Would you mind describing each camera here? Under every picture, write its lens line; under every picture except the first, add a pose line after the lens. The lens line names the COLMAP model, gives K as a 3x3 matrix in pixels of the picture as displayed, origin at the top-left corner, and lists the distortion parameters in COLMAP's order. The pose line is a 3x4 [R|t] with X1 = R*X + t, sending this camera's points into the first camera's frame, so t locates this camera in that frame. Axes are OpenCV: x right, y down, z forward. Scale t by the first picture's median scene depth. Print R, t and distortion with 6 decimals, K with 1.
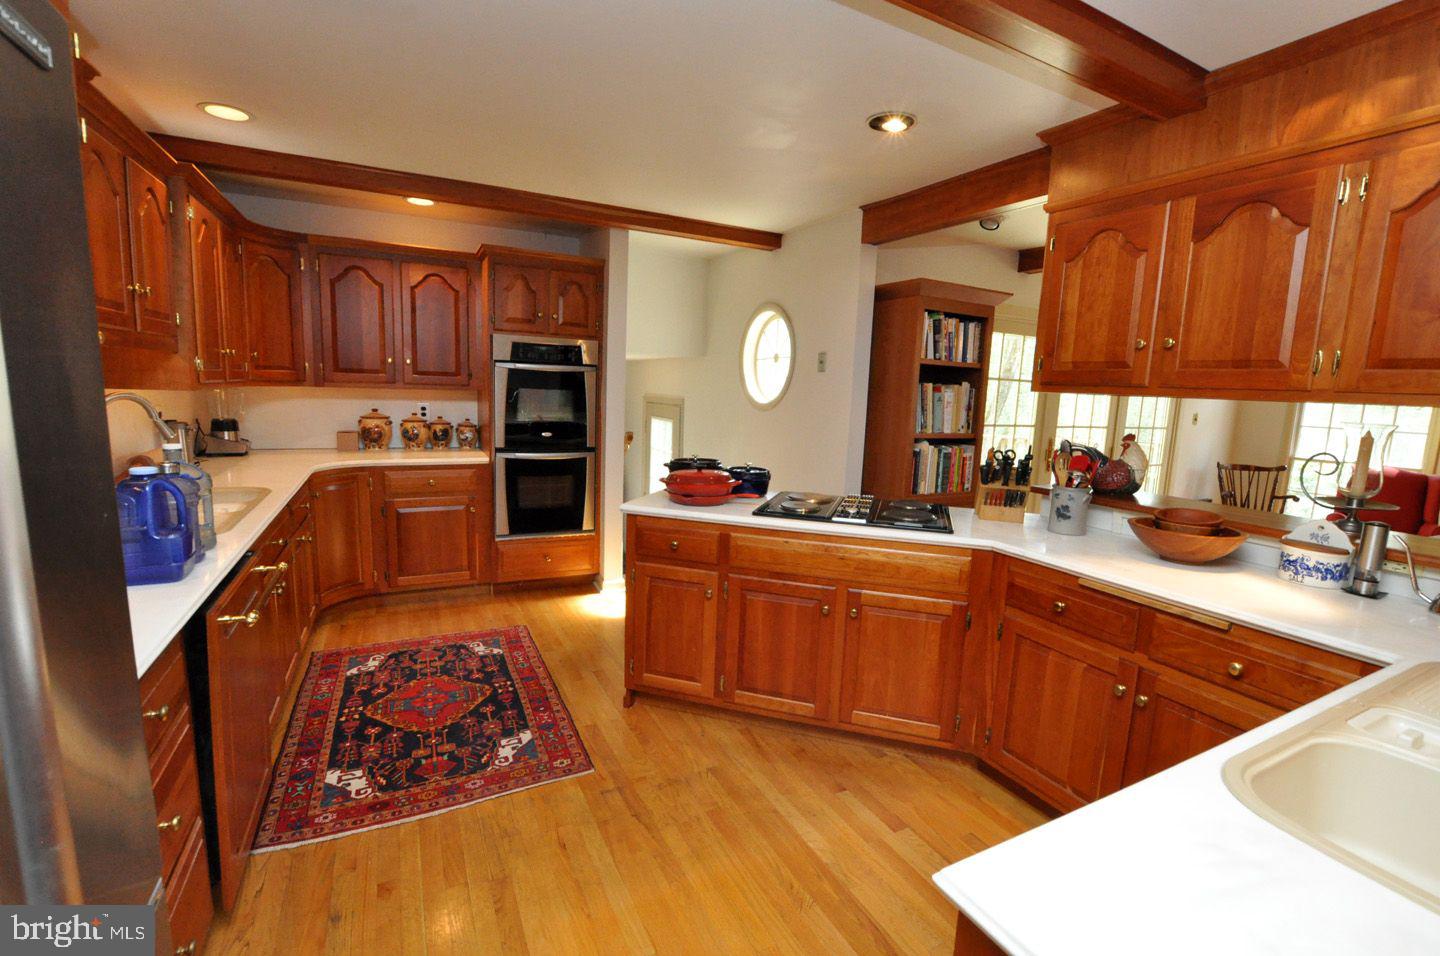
lens RADIAL K [[632.6, 0, 724.6], [0, 632.6, 479.7], [0, 0, 1]] dist [-0.035187, 0.006537]
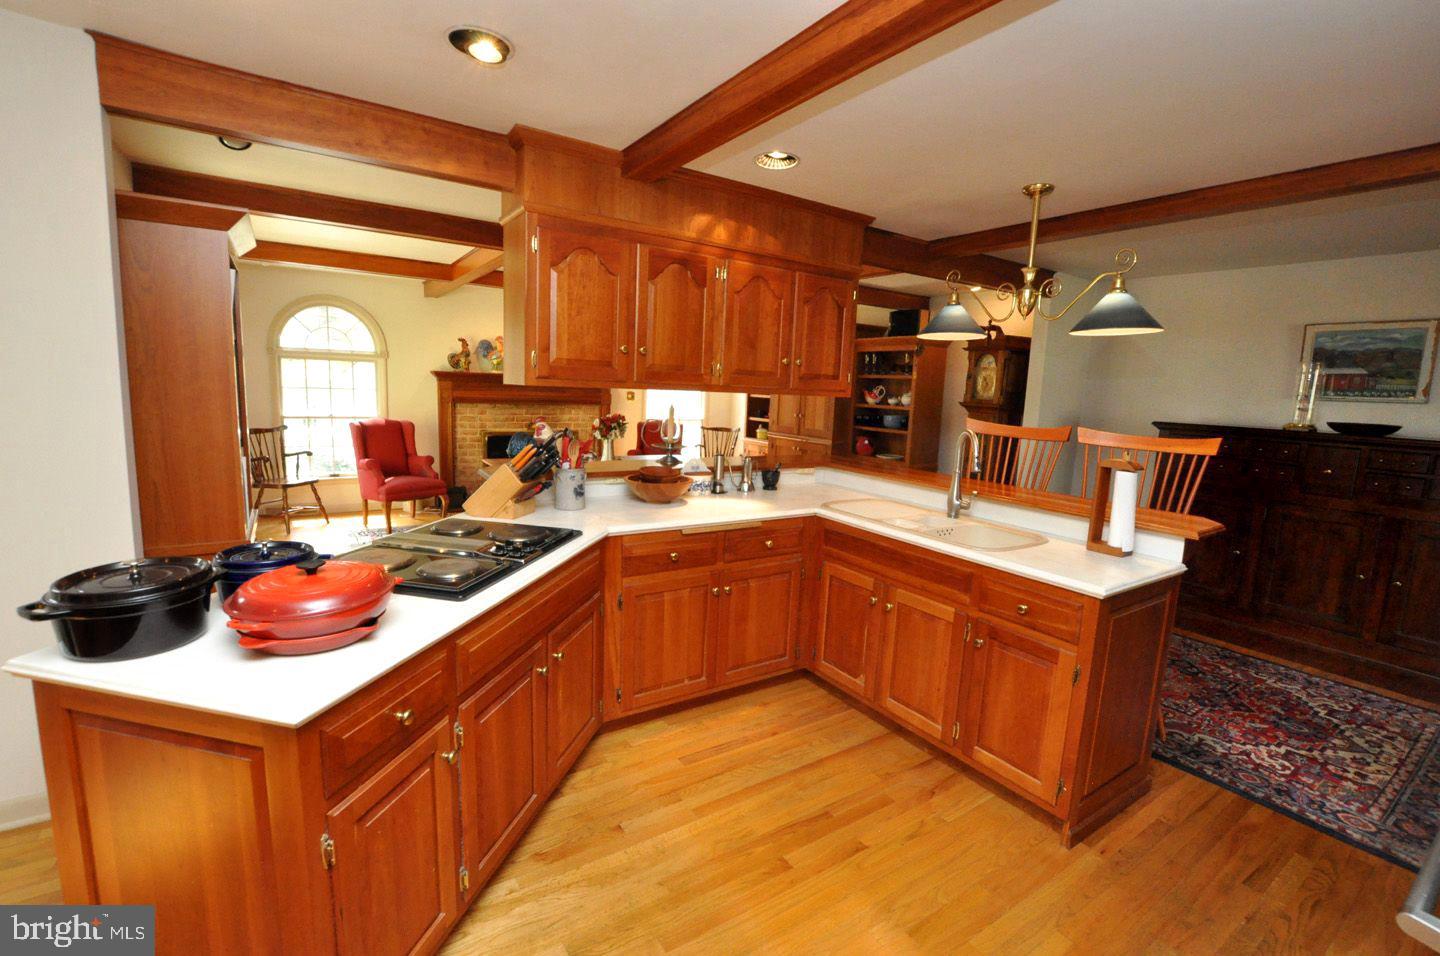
lens RADIAL K [[632.6, 0, 724.6], [0, 632.6, 479.7], [0, 0, 1]] dist [-0.035187, 0.006537]
pose [[-0.113238, -0.190415, 0.975151, -0.401399], [0.096612, 0.974703, 0.201546, -0.114424], [-0.988860, 0.117034, -0.091978, 0.547103]]
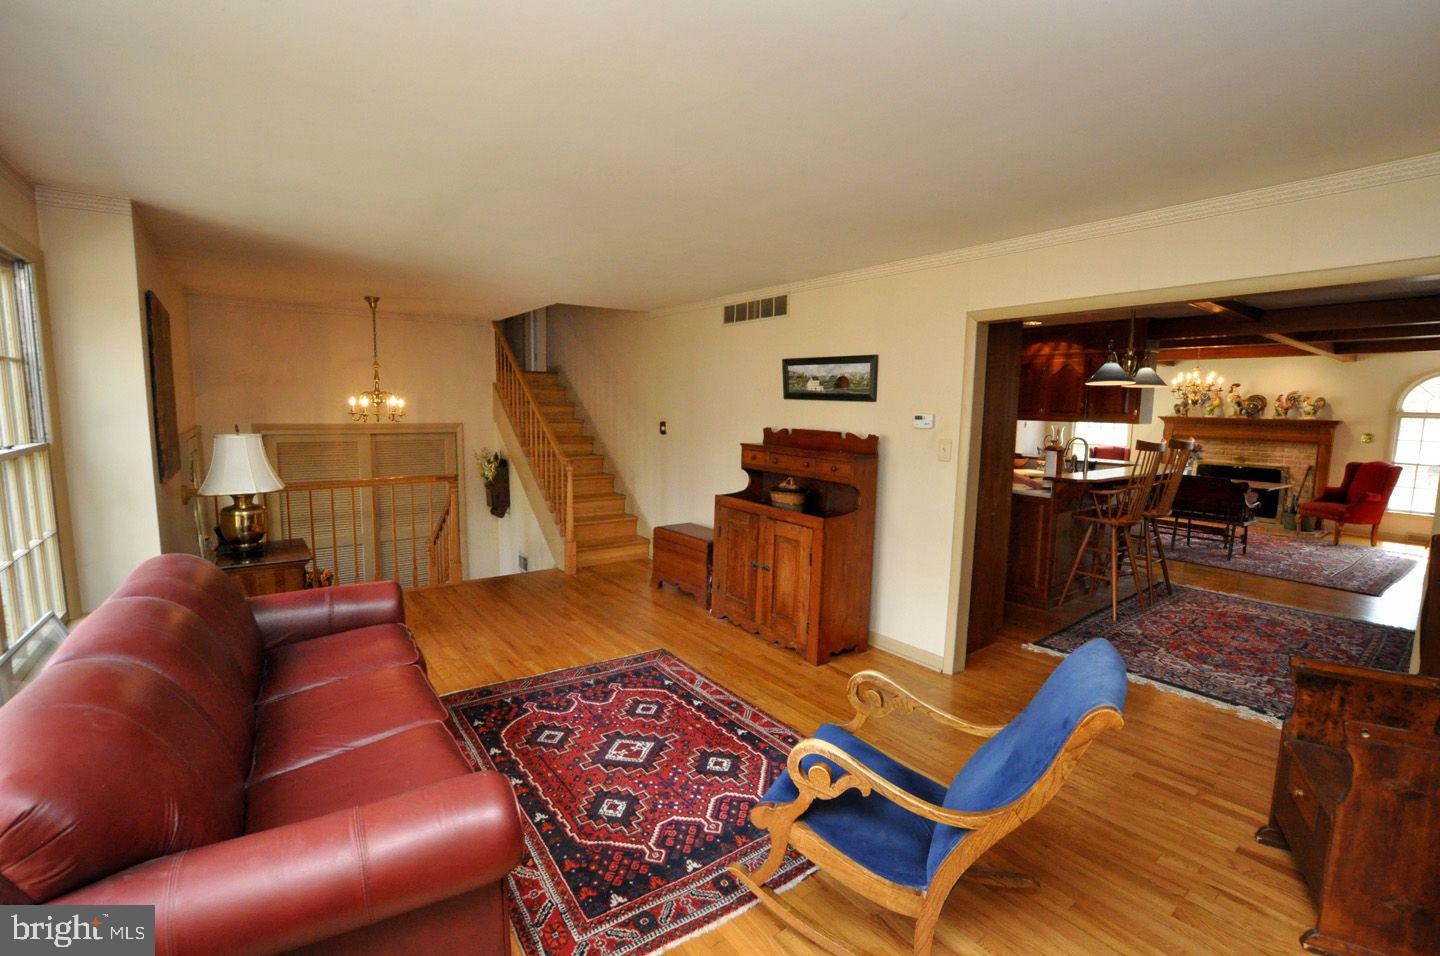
lens RADIAL K [[632.6, 0, 727.0], [0, 632.6, 476.1], [0, 0, 1]] dist [-0.035187, 0.006537]
pose [[0.983943, -0.042208, 0.173419, -0.776319], [0.047203, 0.998578, -0.024779, 0.103962], [-0.172127, 0.032567, 0.984536, -1.172373]]
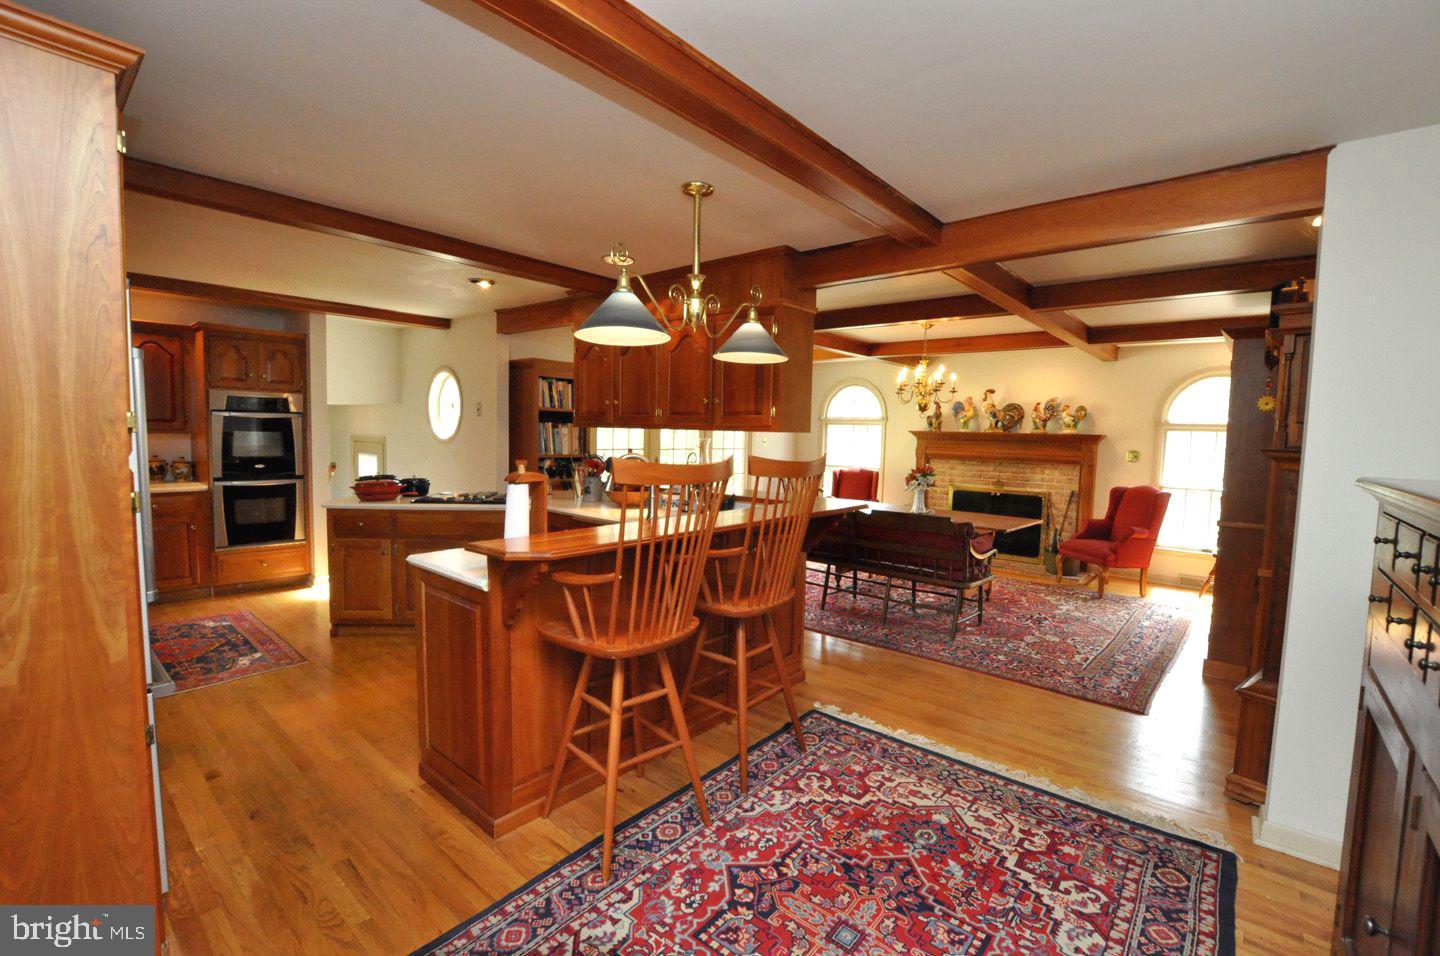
lens RADIAL K [[632.6, 0, 723.9], [0, 632.6, 479.8], [0, 0, 1]] dist [-0.035187, 0.006537]
pose [[0.924830, -0.046552, 0.377521, 0.131418], [0.067948, 0.996738, -0.043548, 0.086561], [-0.374262, 0.065926, 0.924976, -0.604556]]
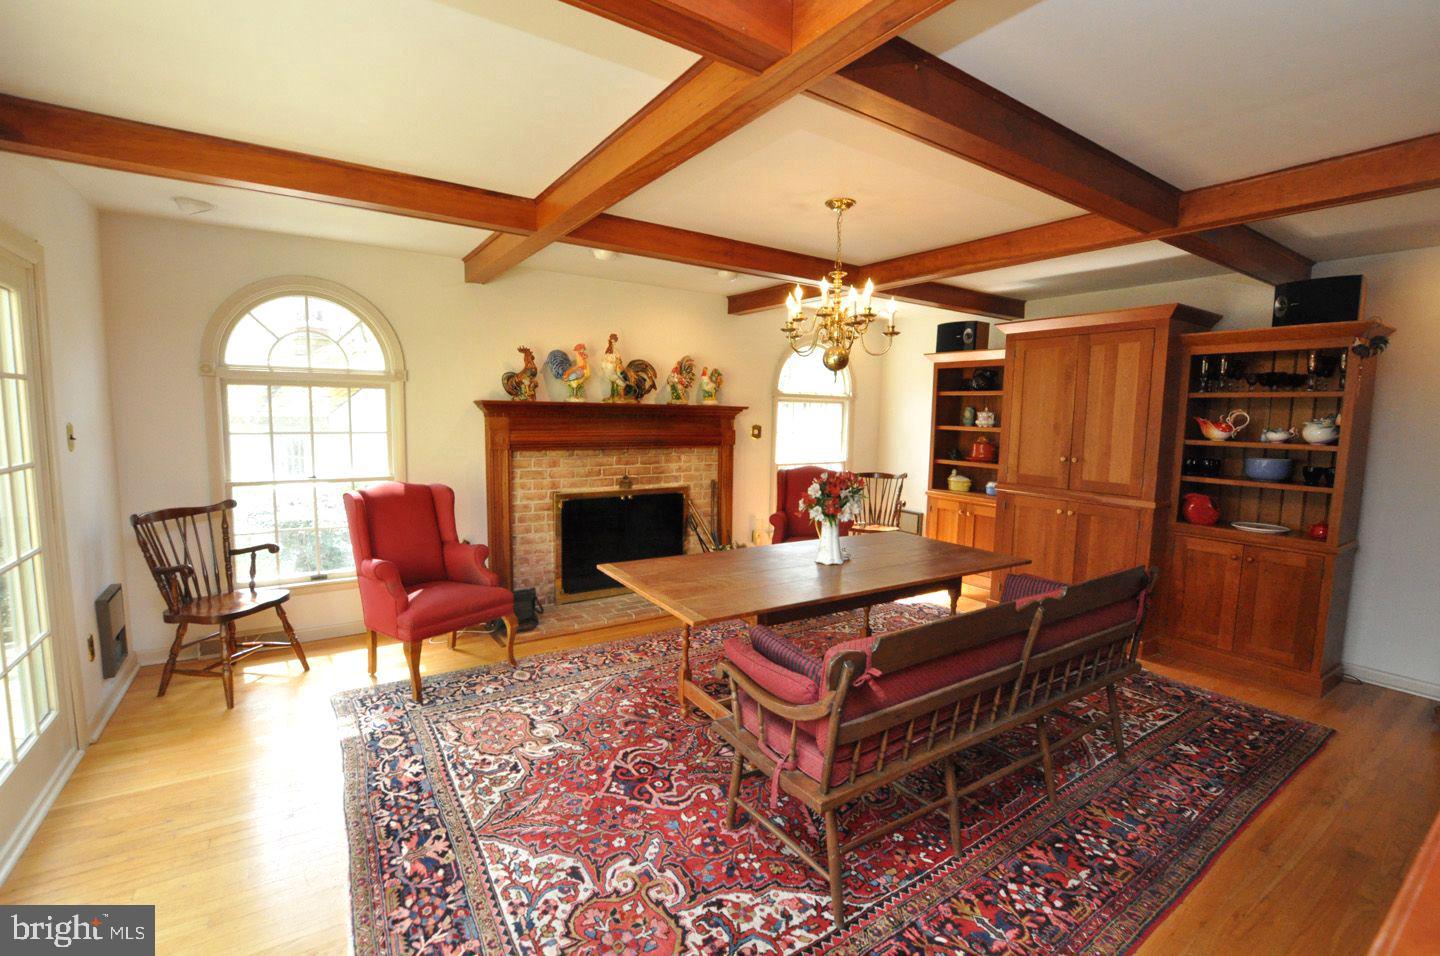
lens RADIAL K [[632.6, 0, 723.9], [0, 632.6, 479.7], [0, 0, 1]] dist [-0.035187, 0.006537]
pose [[-0.119227, -0.148305, 0.981728, 0.377343], [0.118730, 0.979556, 0.162396, -0.129531], [-0.985742, 0.135922, -0.099182, 0.891176]]
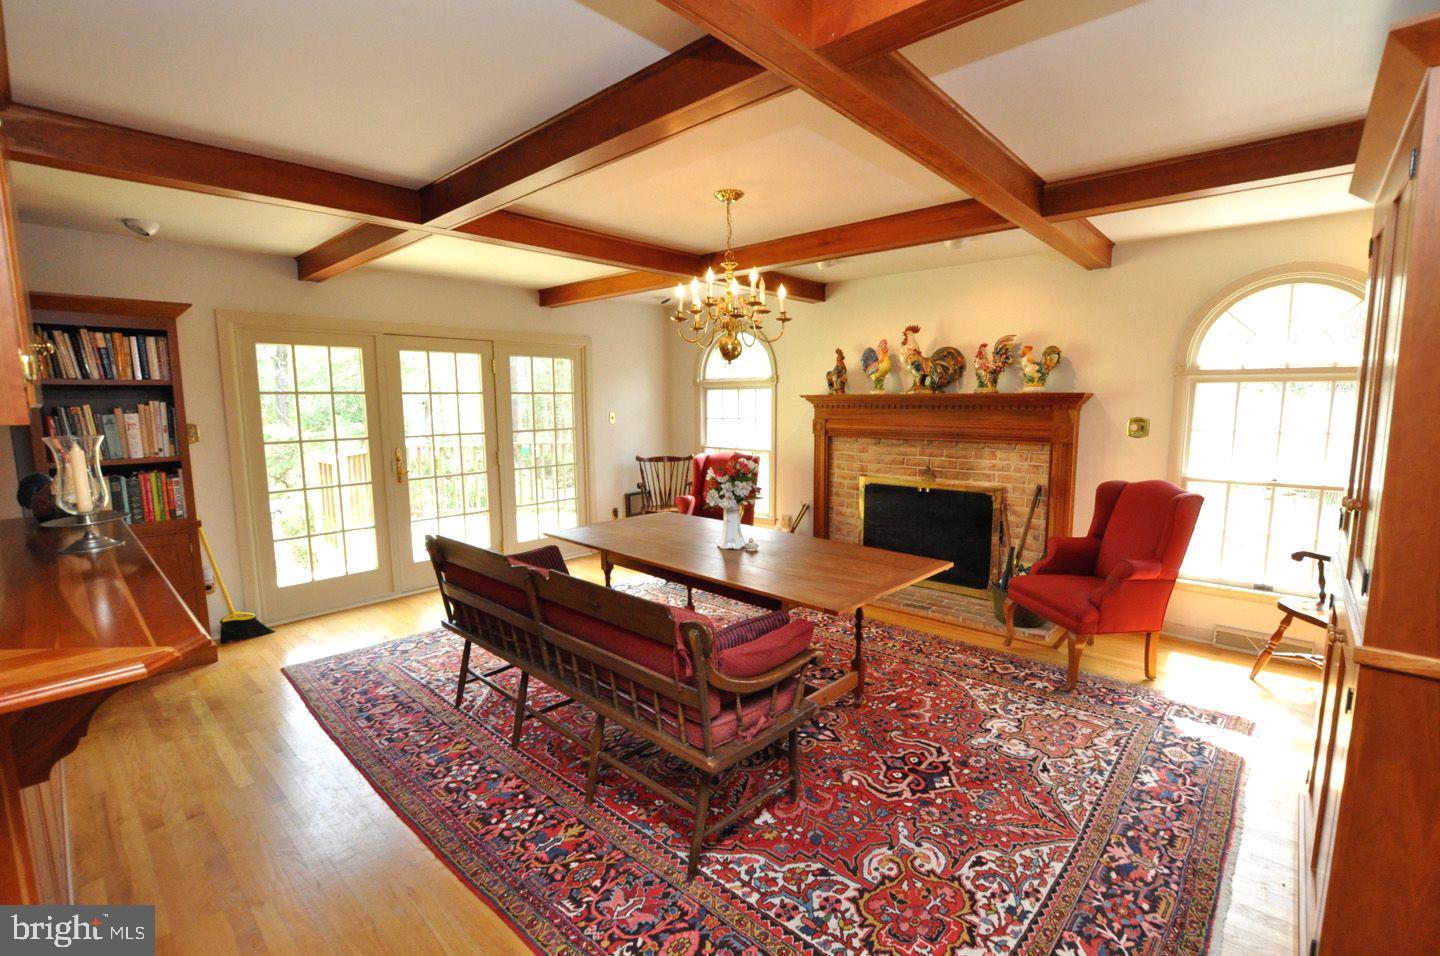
lens RADIAL K [[632.6, 0, 724.1], [0, 632.6, 480.6], [0, 0, 1]] dist [-0.035187, 0.006537]
pose [[0.931914, -0.091307, 0.350999, 0.869292], [0.095510, 0.995414, 0.005360, 0.036926], [-0.349879, 0.028529, 0.936361, -0.131397]]
